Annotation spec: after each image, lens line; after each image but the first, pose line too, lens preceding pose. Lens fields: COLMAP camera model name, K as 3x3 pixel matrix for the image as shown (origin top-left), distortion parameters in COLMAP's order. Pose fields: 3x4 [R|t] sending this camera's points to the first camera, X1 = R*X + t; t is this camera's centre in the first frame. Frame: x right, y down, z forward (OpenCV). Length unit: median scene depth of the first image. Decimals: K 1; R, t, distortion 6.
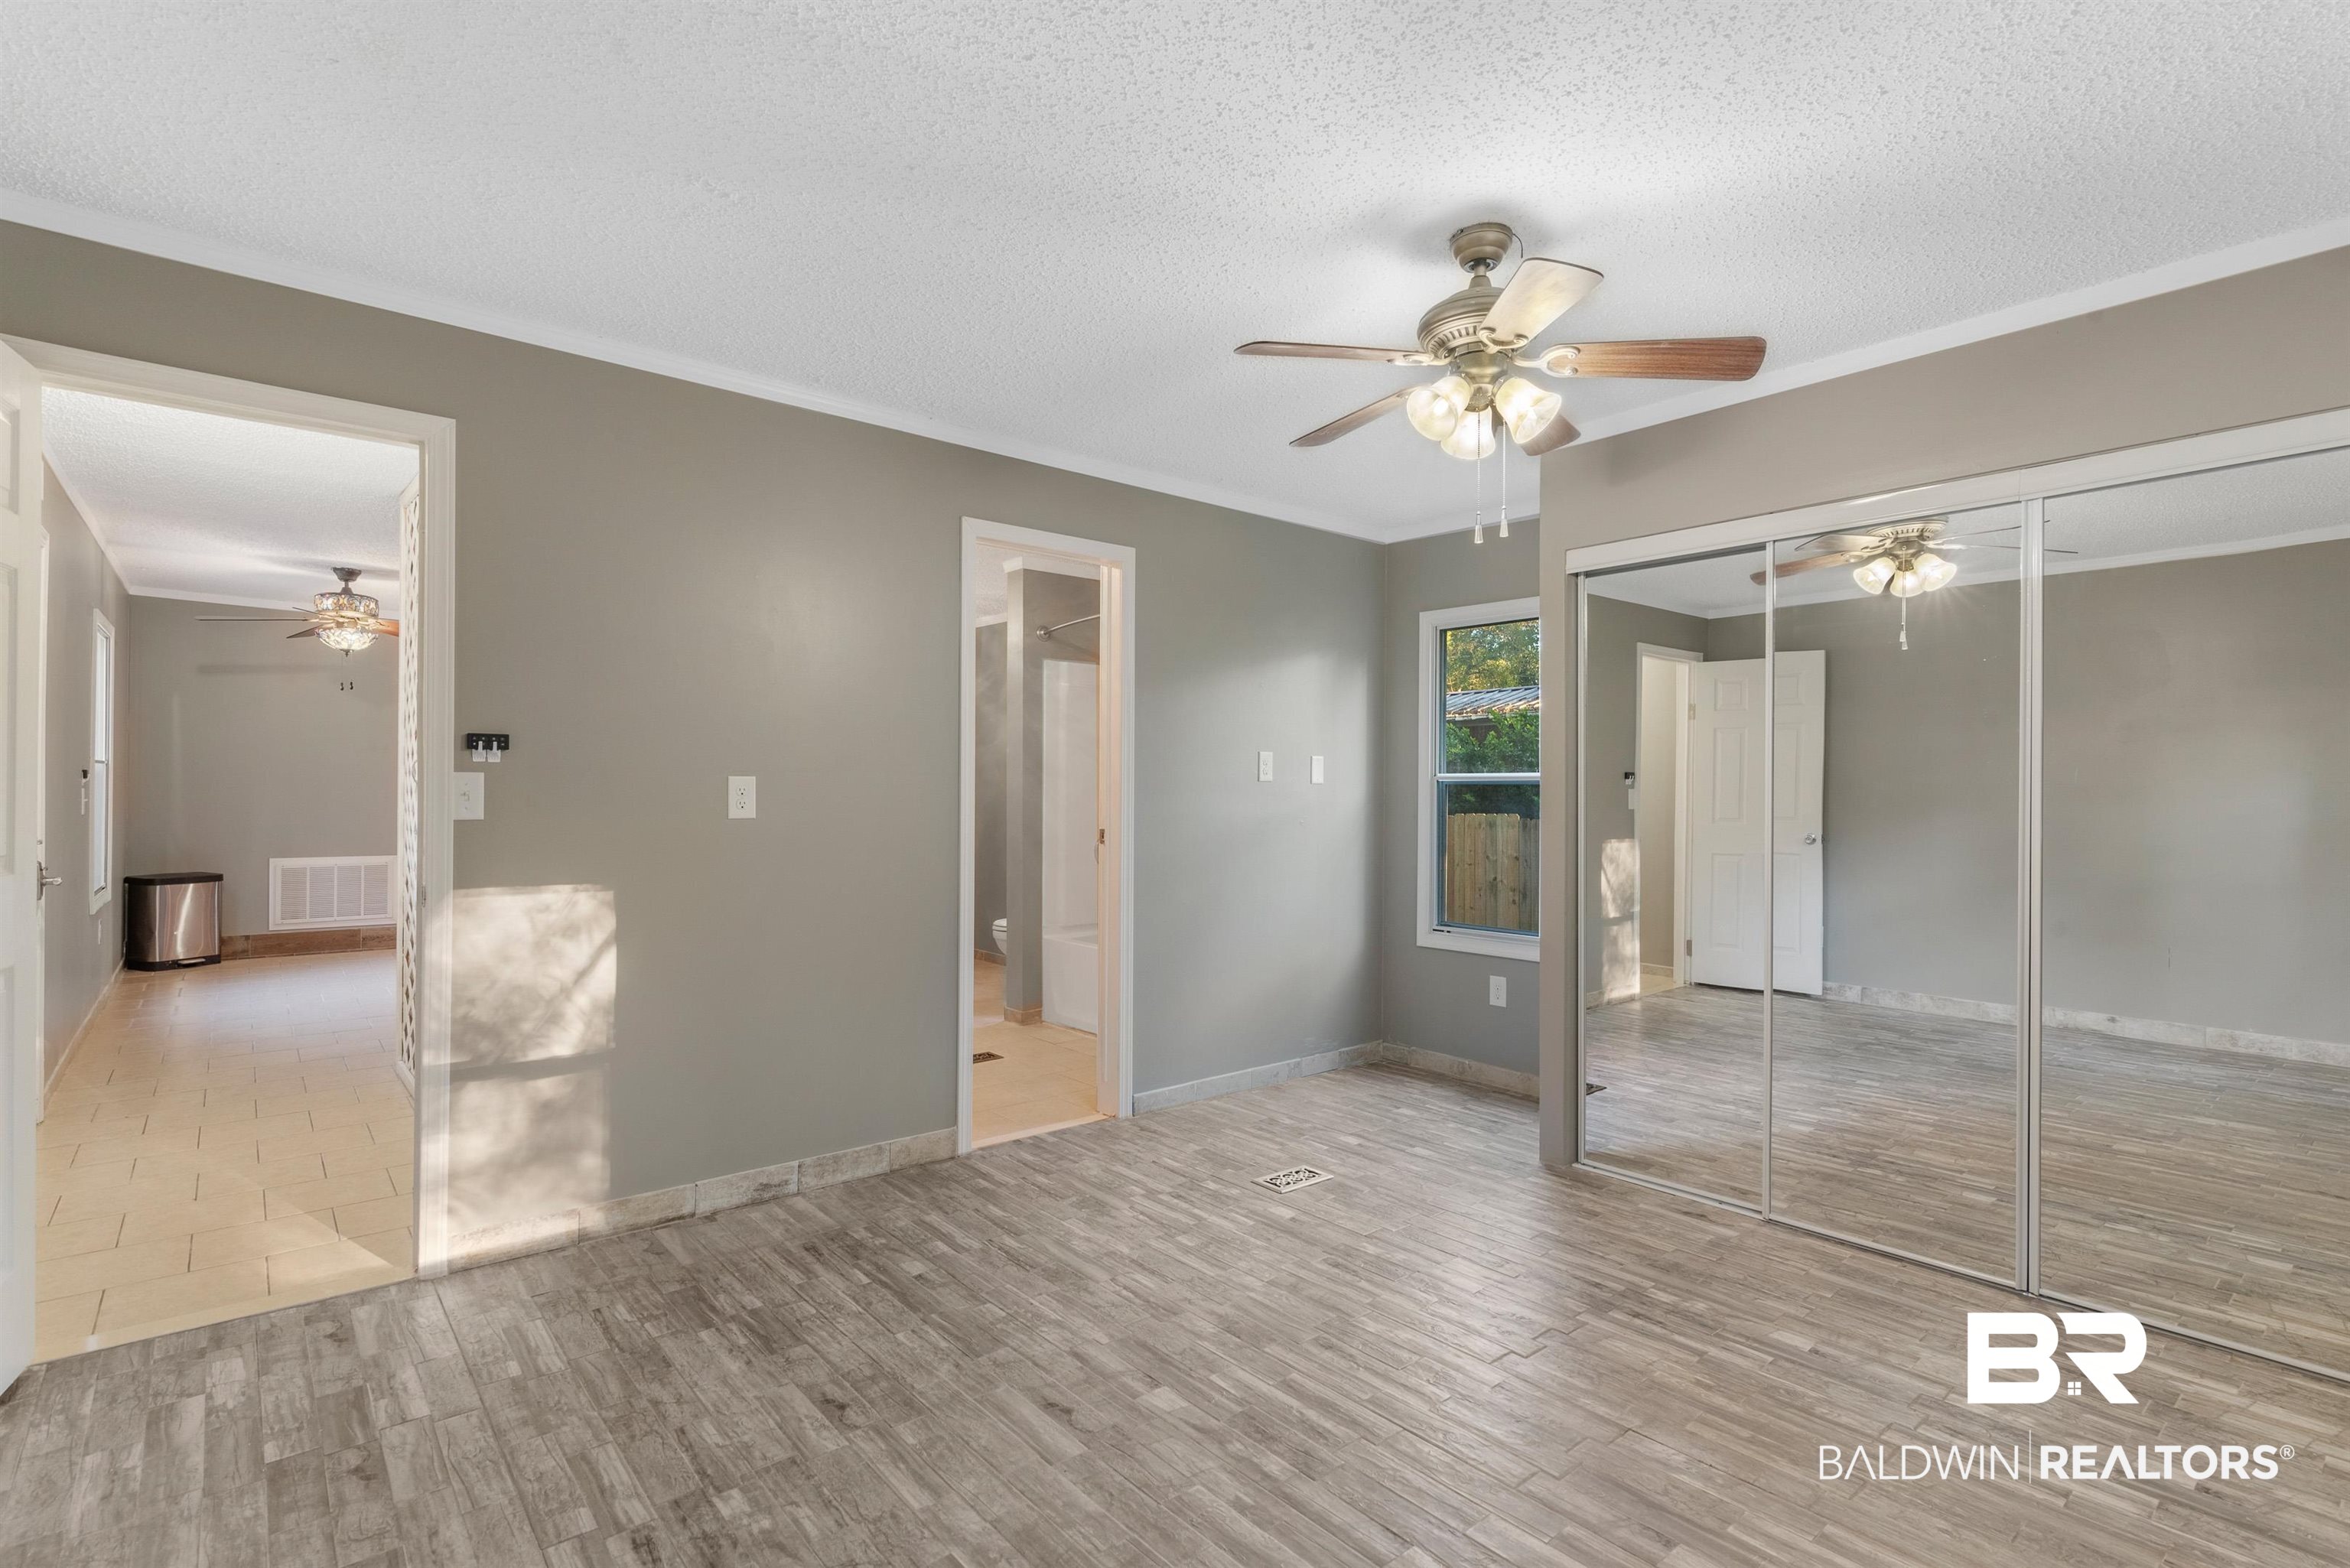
lens RADIAL K [[1080.3, 0, 1174.9], [0, 1080.3, 781.1], [0, 0, 1]] dist [-0.004612, 0.001585]
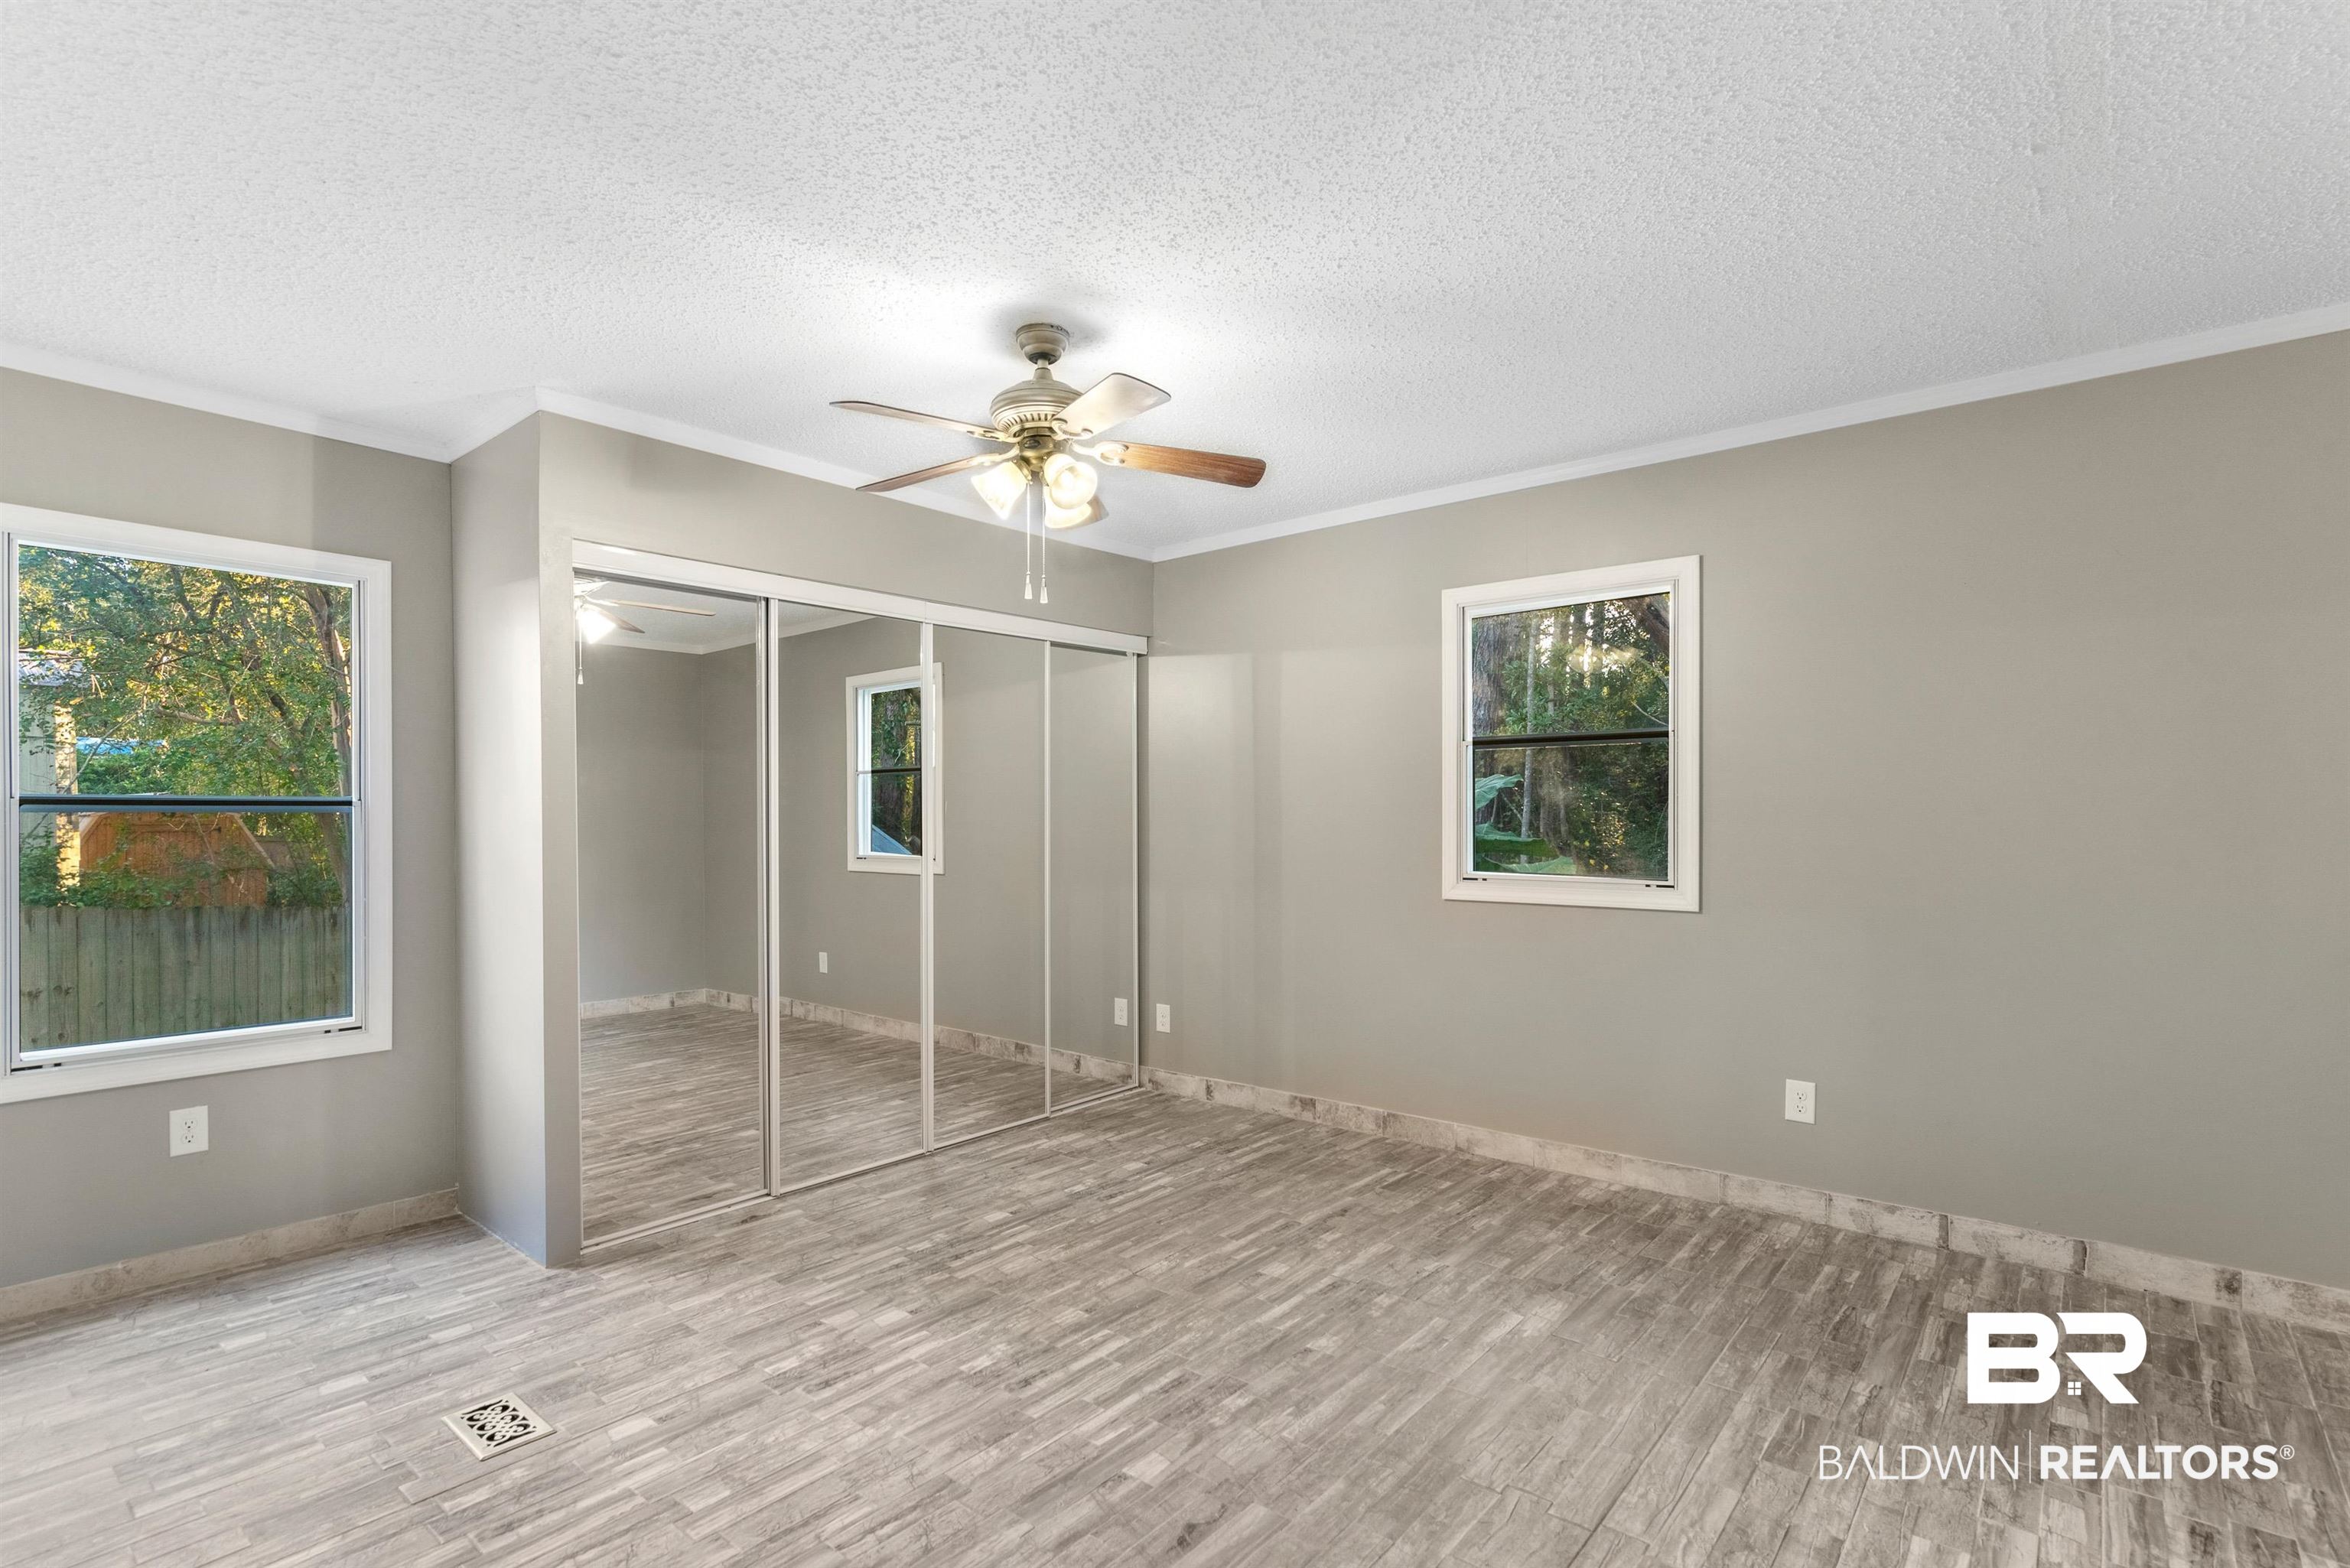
lens RADIAL K [[1080.3, 0, 1183.1], [0, 1080.3, 809.1], [0, 0, 1]] dist [-0.004612, 0.001585]
pose [[-0.156302, 0.005419, 0.987695, -0.709175], [-0.006461, 0.999958, -0.006509, 0.004686], [-0.987688, -0.007399, -0.156260, 0.841510]]
